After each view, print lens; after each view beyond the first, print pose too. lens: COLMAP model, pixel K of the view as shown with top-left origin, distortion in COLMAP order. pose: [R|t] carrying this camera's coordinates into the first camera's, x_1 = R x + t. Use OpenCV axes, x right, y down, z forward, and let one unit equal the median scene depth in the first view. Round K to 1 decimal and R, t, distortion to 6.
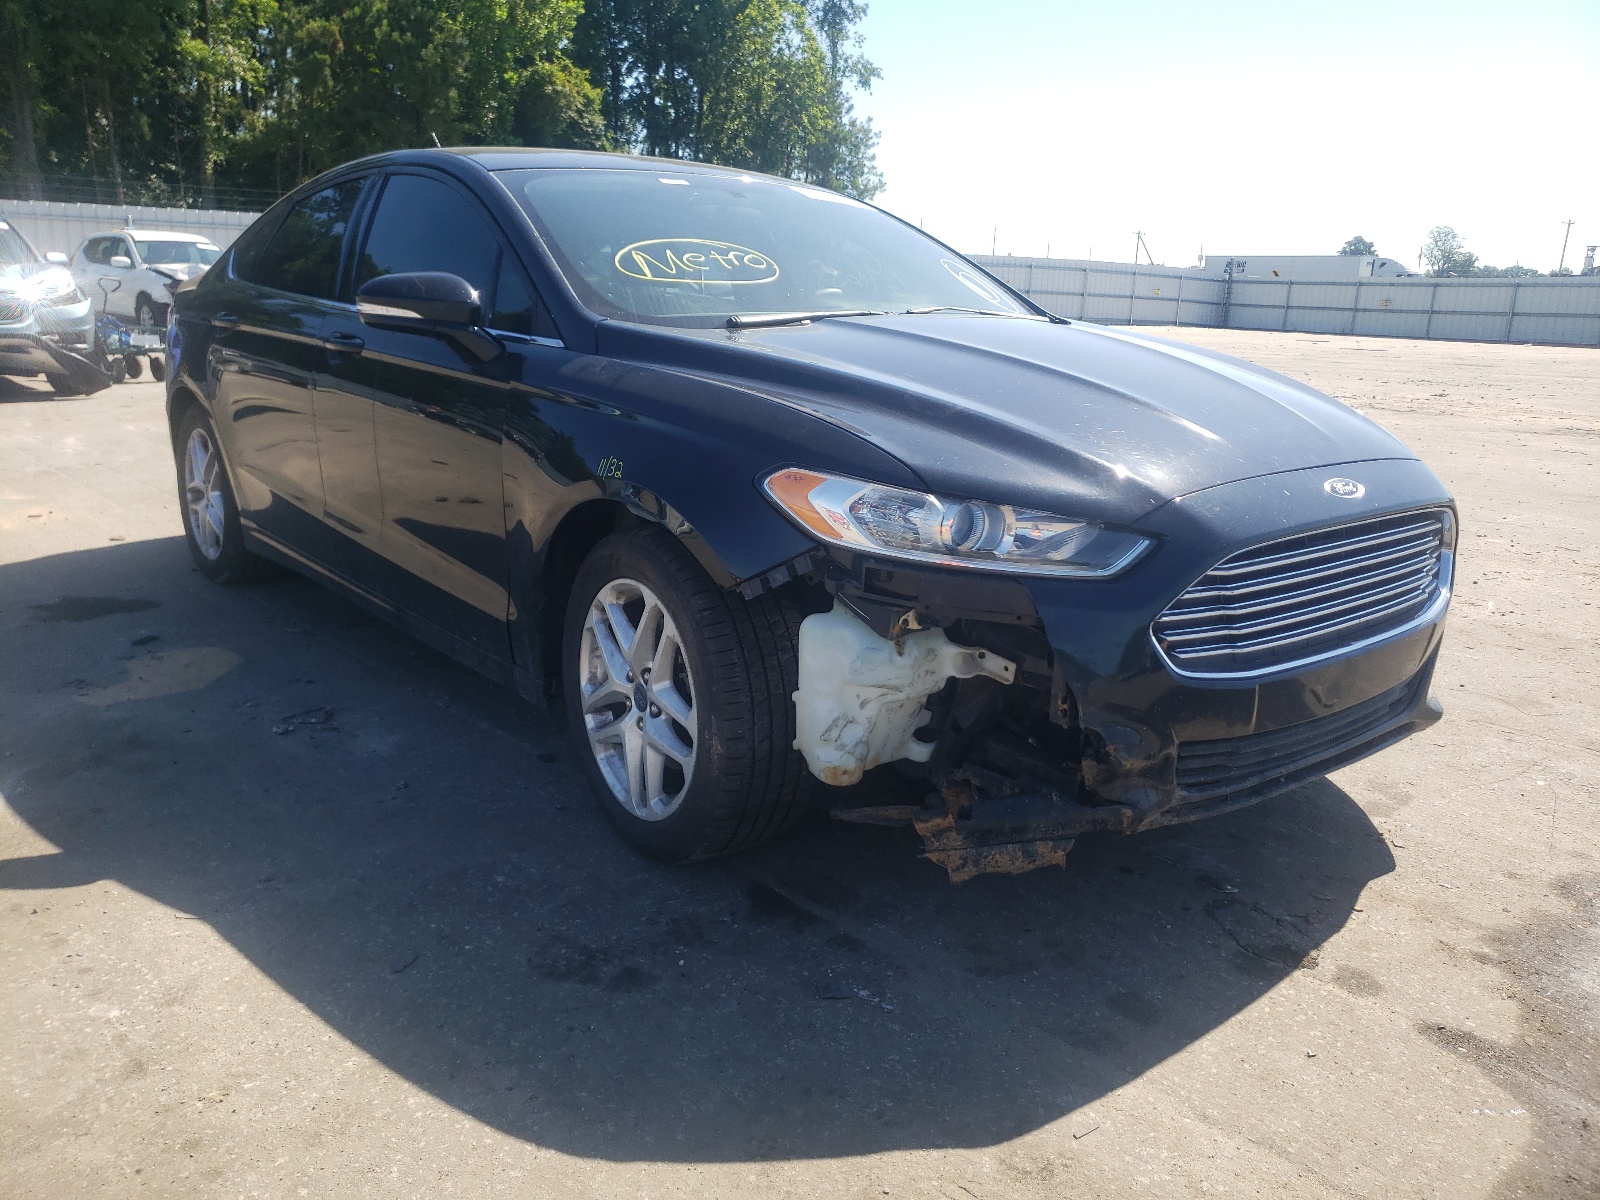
lens RADIAL K [[1216.0, 0, 800.0], [0, 1216.0, 600.0], [0, 0, 1]] dist [0.226881, -0.000378]
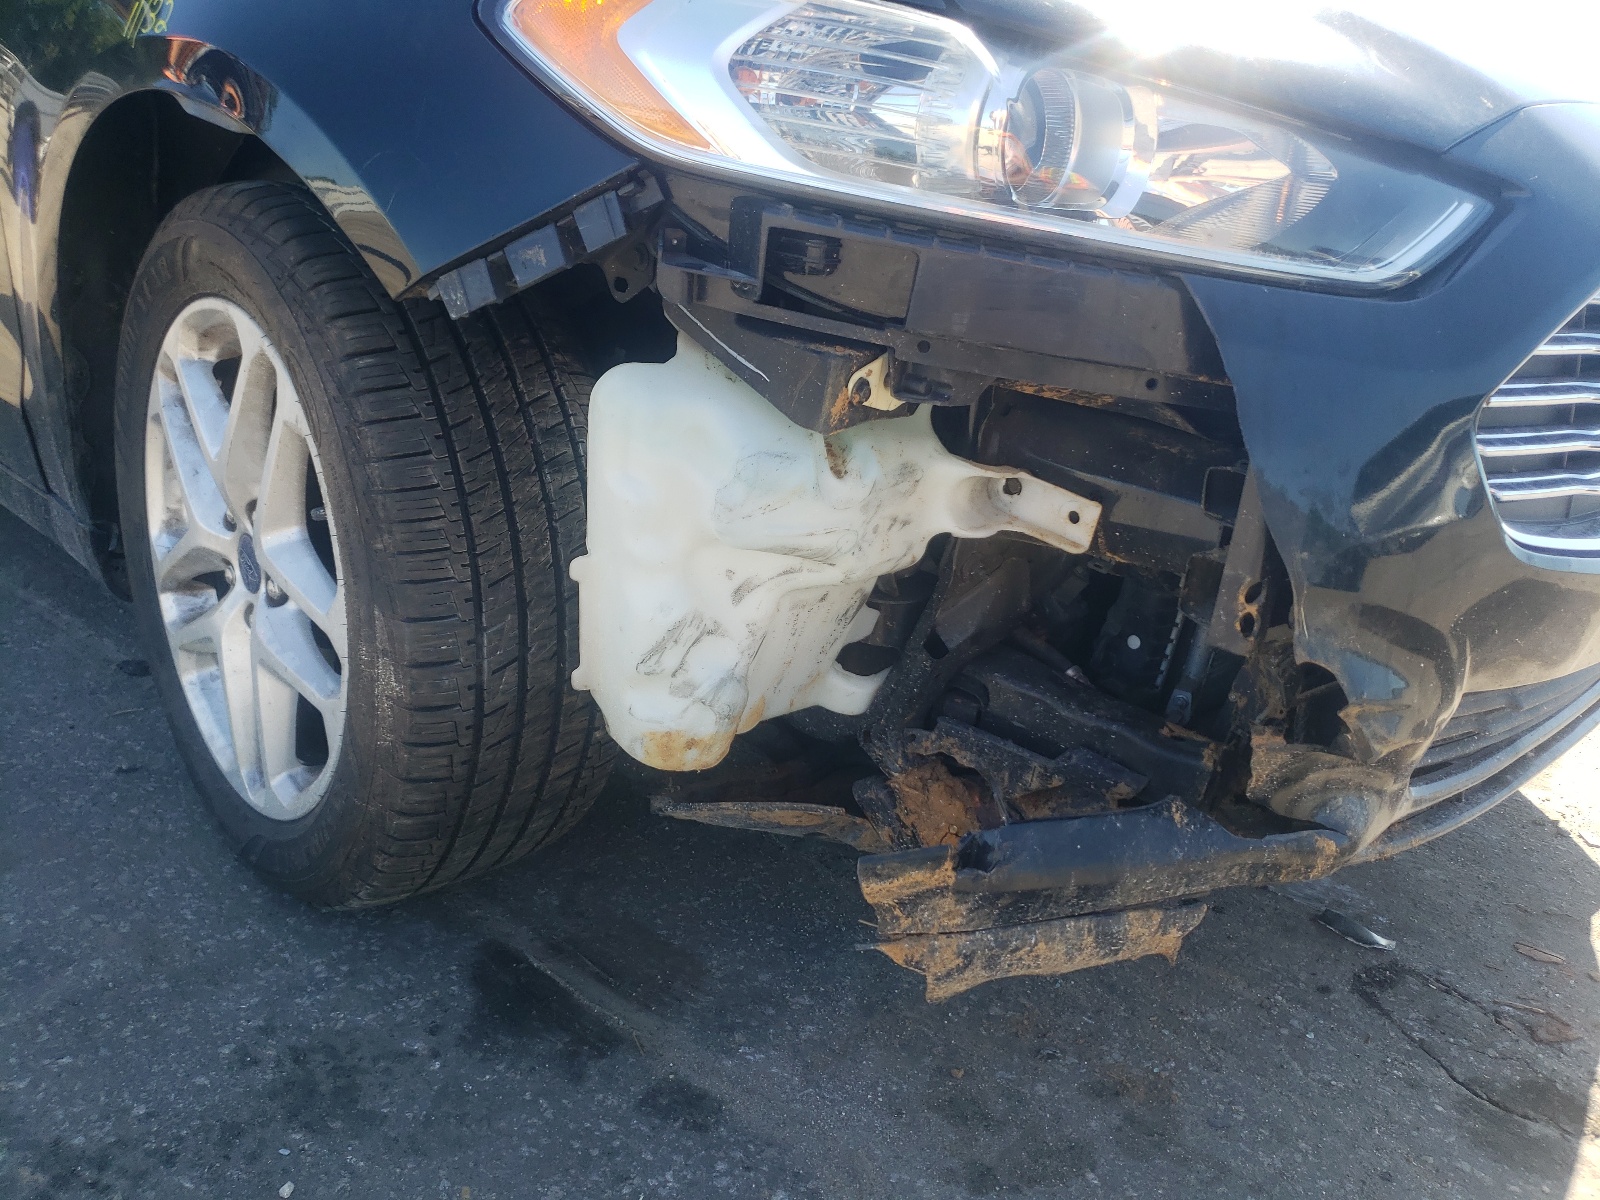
lens RADIAL K [[1214.3, 0, 801.9], [0, 1214.3, 626.7], [0, 0, 1]] dist [0.153623, -0.282058]
pose [[0.988053, 0.022127, 0.152518, 0.008491], [-0.039914, 0.992613, 0.114566, 0.047621], [-0.148856, -0.119285, 0.981638, 0.573903]]
